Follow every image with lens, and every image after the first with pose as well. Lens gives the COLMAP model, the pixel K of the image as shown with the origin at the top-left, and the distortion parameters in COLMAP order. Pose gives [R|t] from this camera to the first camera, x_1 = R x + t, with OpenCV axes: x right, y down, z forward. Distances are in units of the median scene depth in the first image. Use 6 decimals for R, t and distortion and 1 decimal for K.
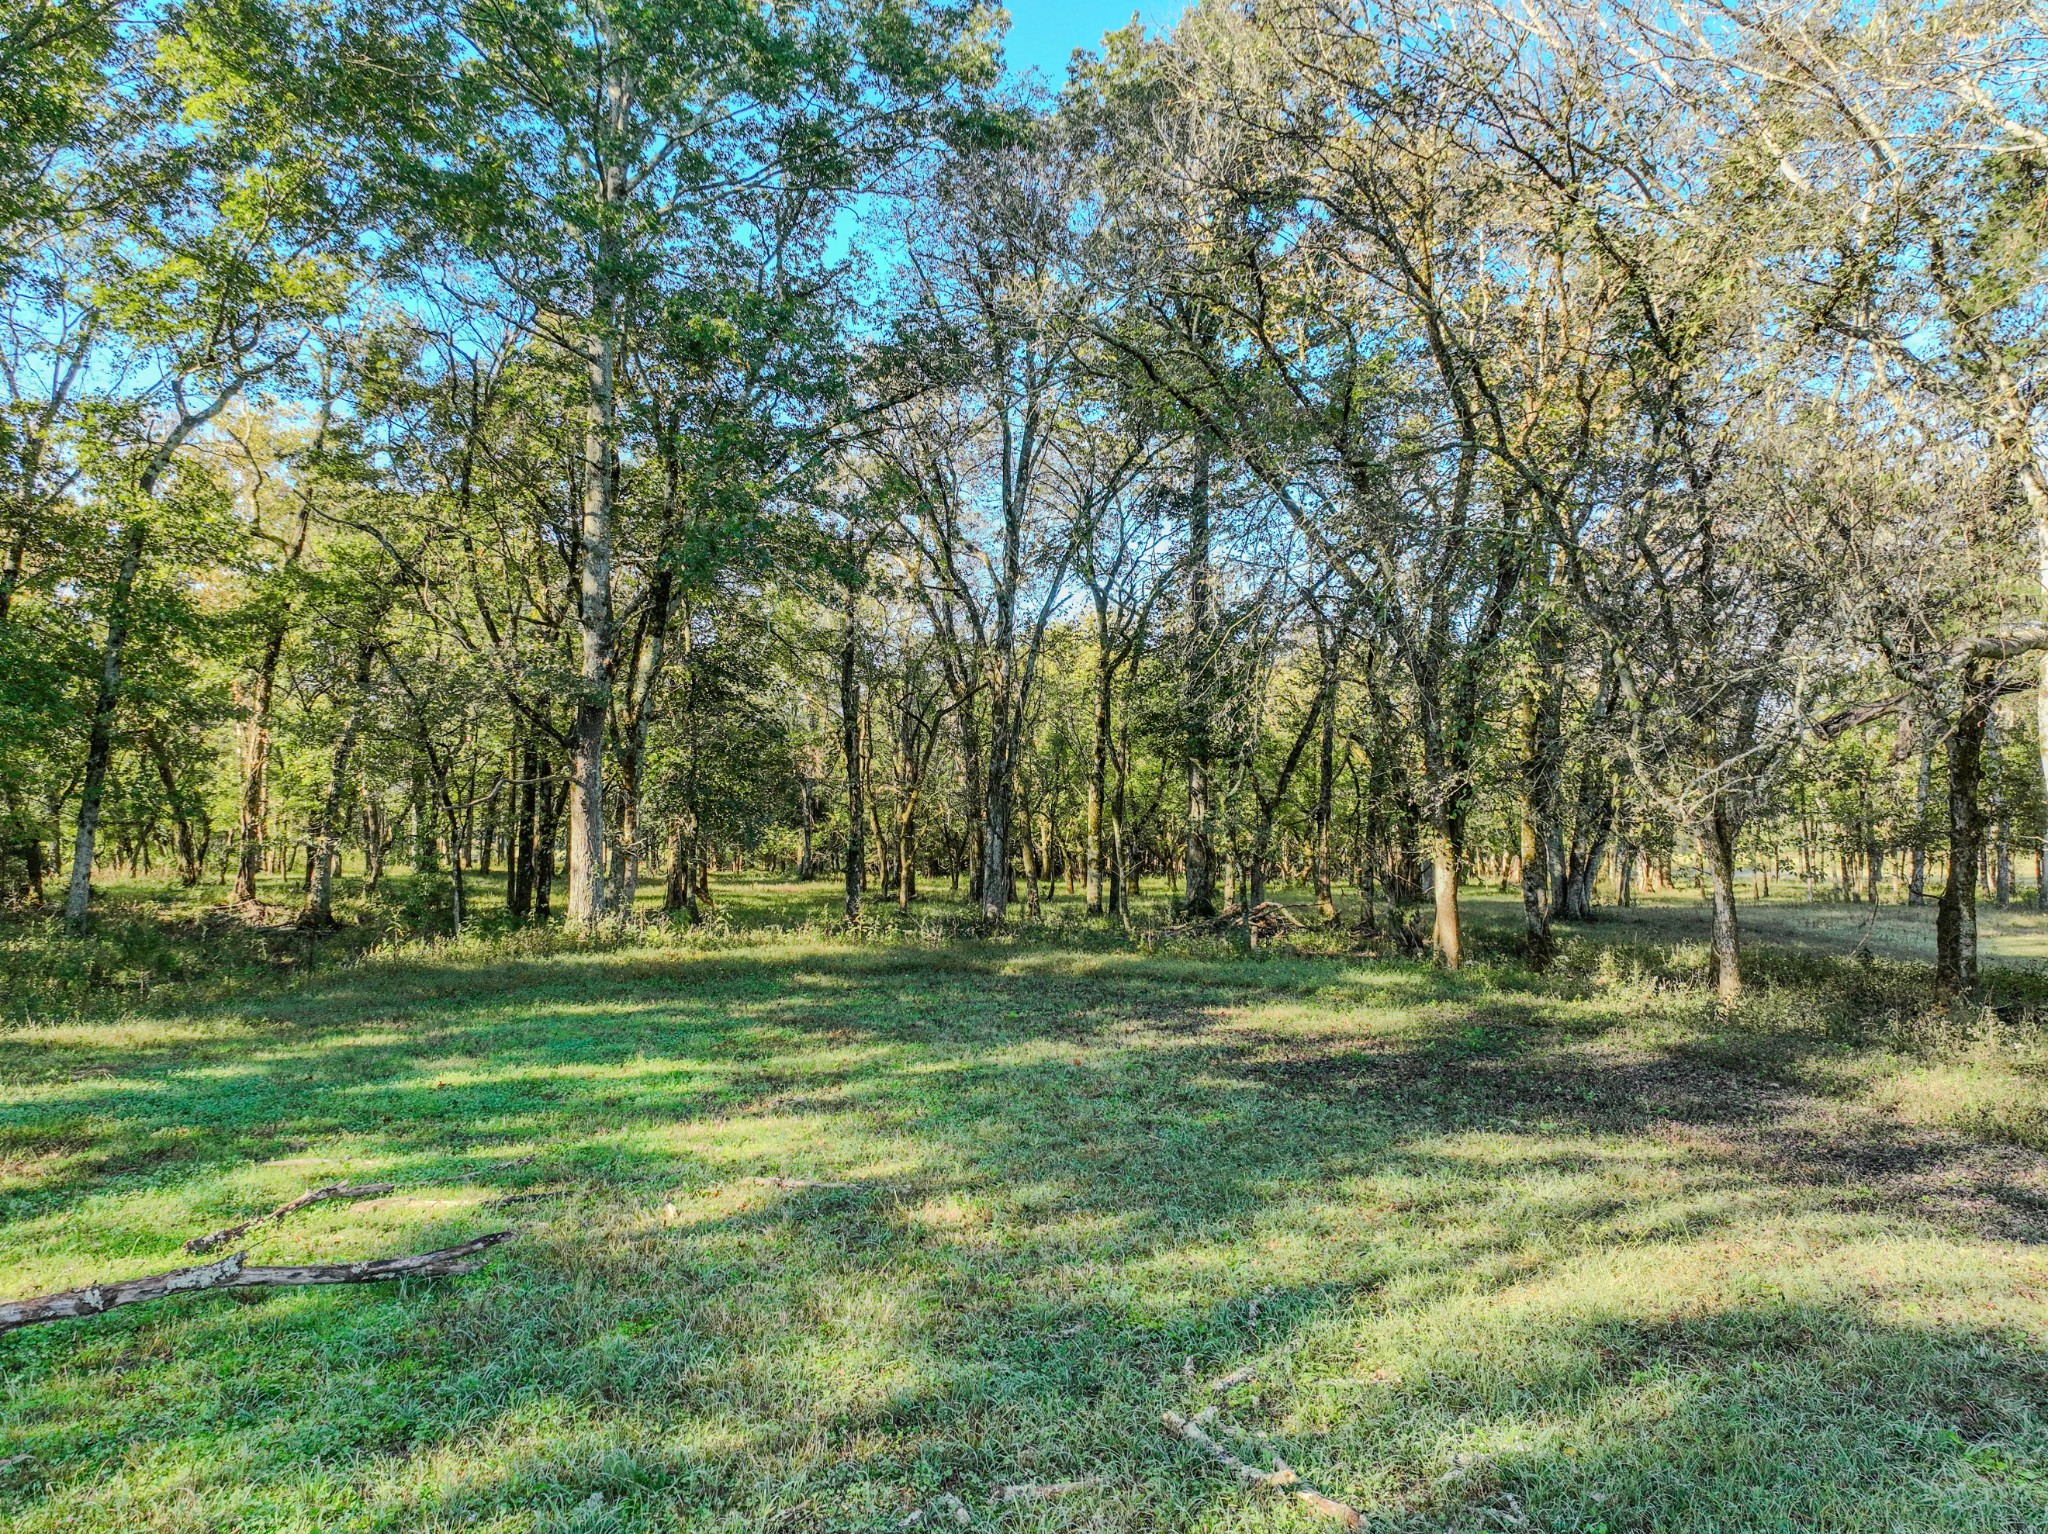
lens RADIAL K [[1427.6, 0, 1020.9], [0, 1427.6, 768.9], [0, 0, 1]] dist [-0.006402, 0.019076]
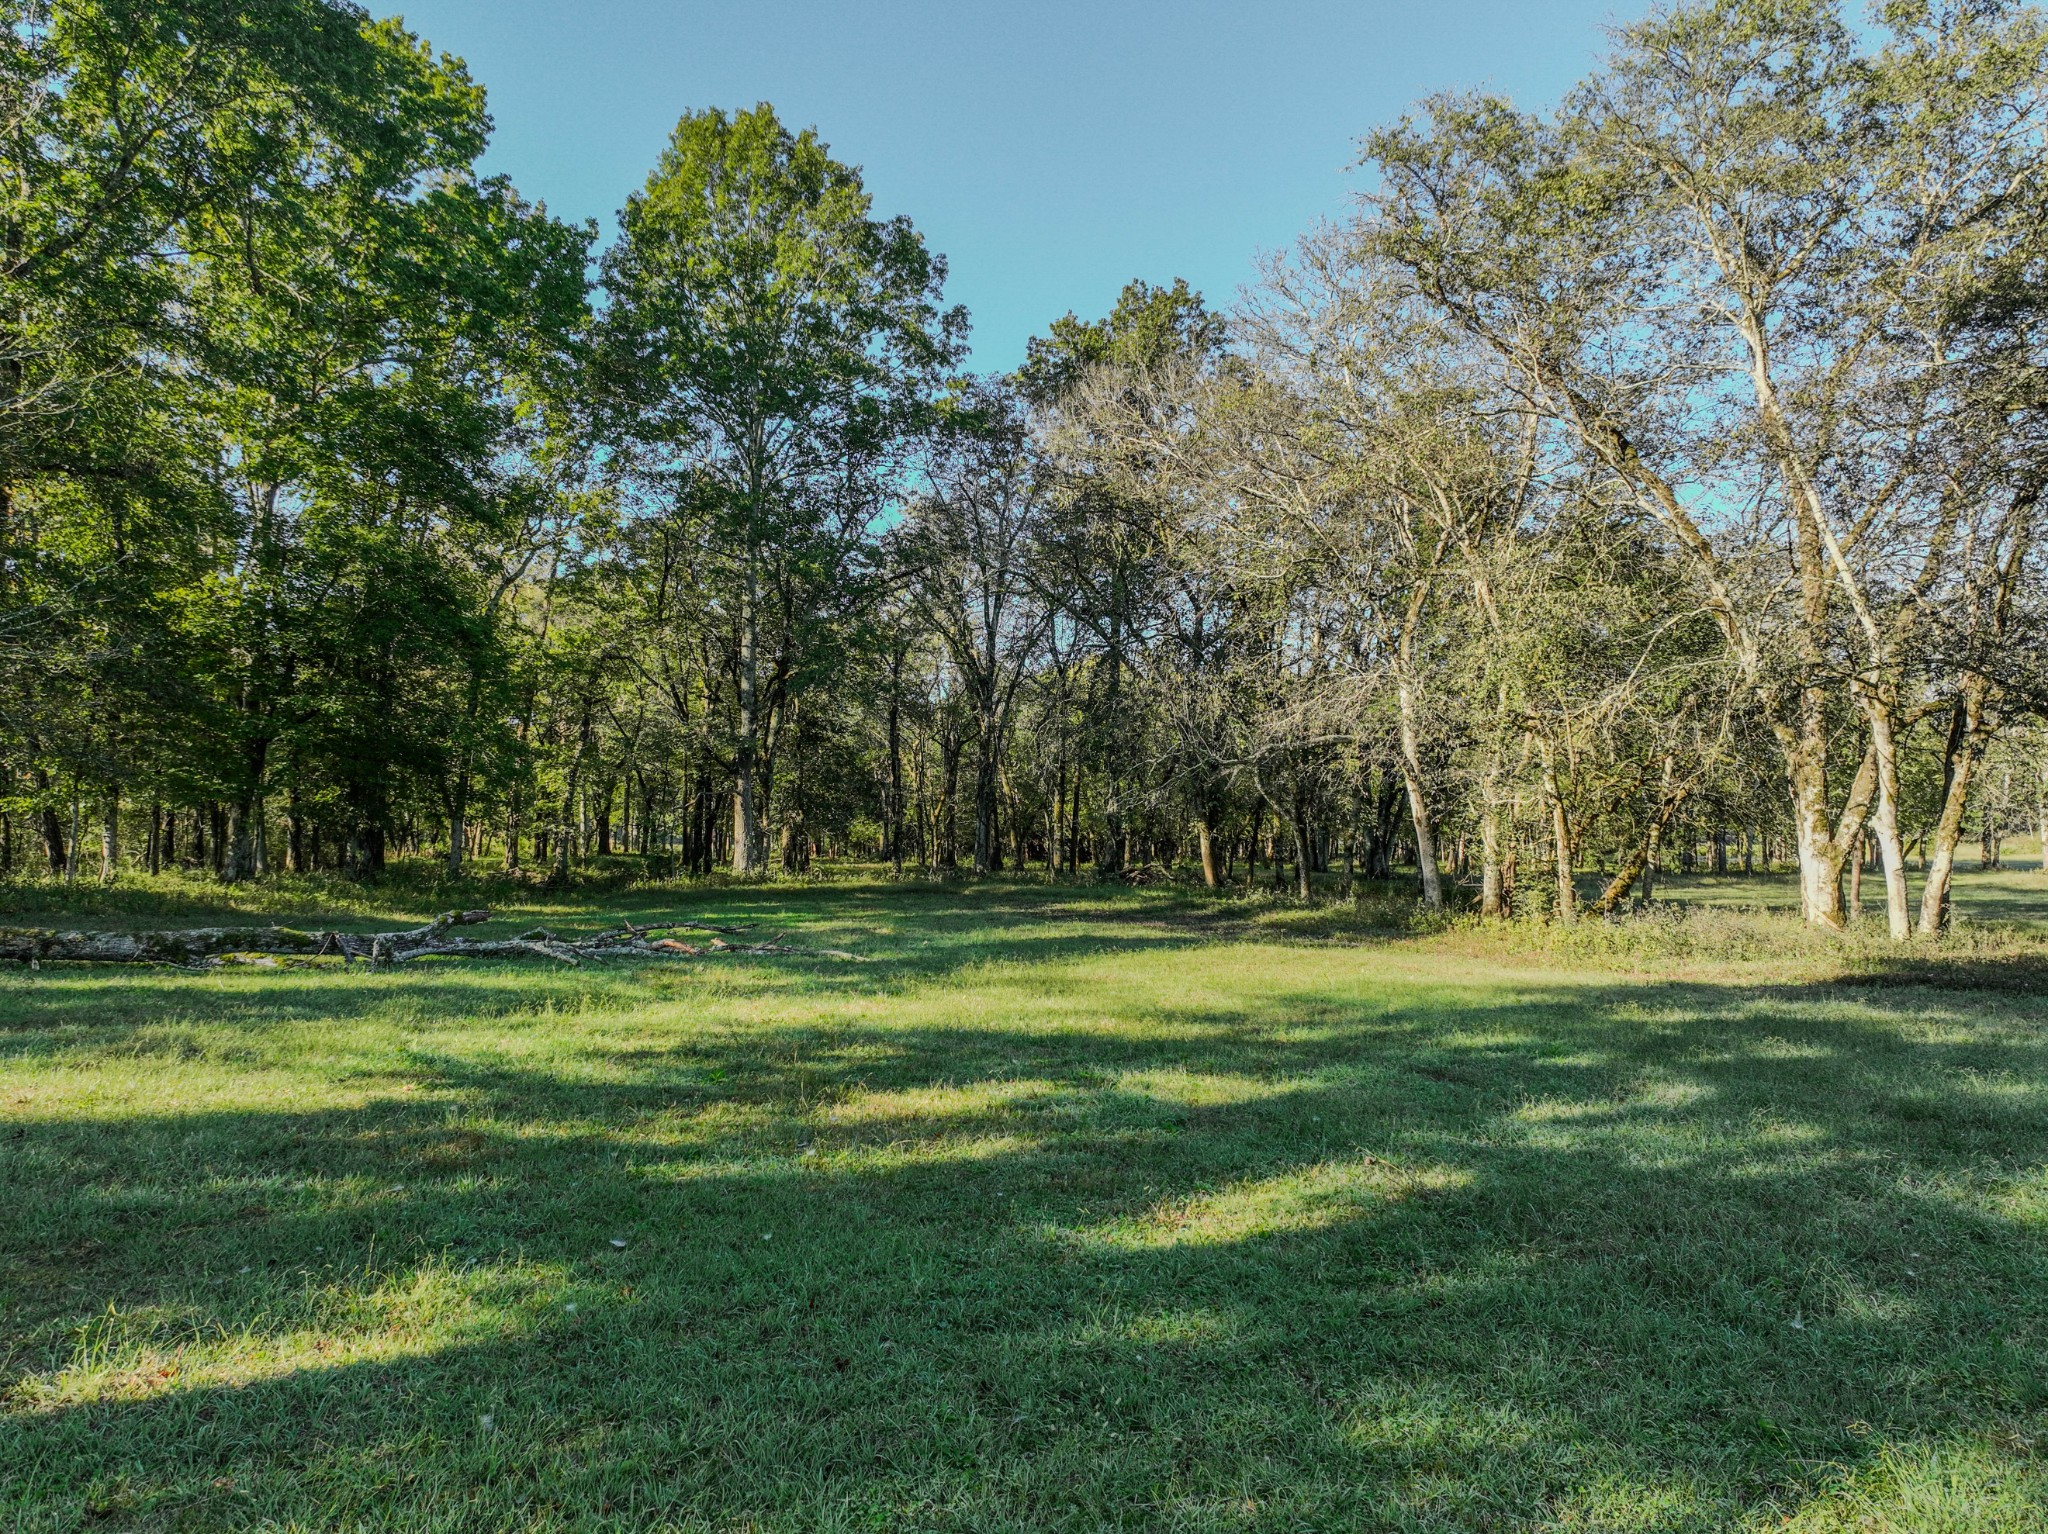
lens RADIAL K [[1427.6, 0, 1026.5], [0, 1427.6, 769.3], [0, 0, 1]] dist [-0.006402, 0.019076]
pose [[0.997940, -0.004887, -0.063964, 0.154866], [0.005154, 0.999979, 0.004013, -0.023828], [0.063943, -0.004334, 0.997944, -0.714542]]
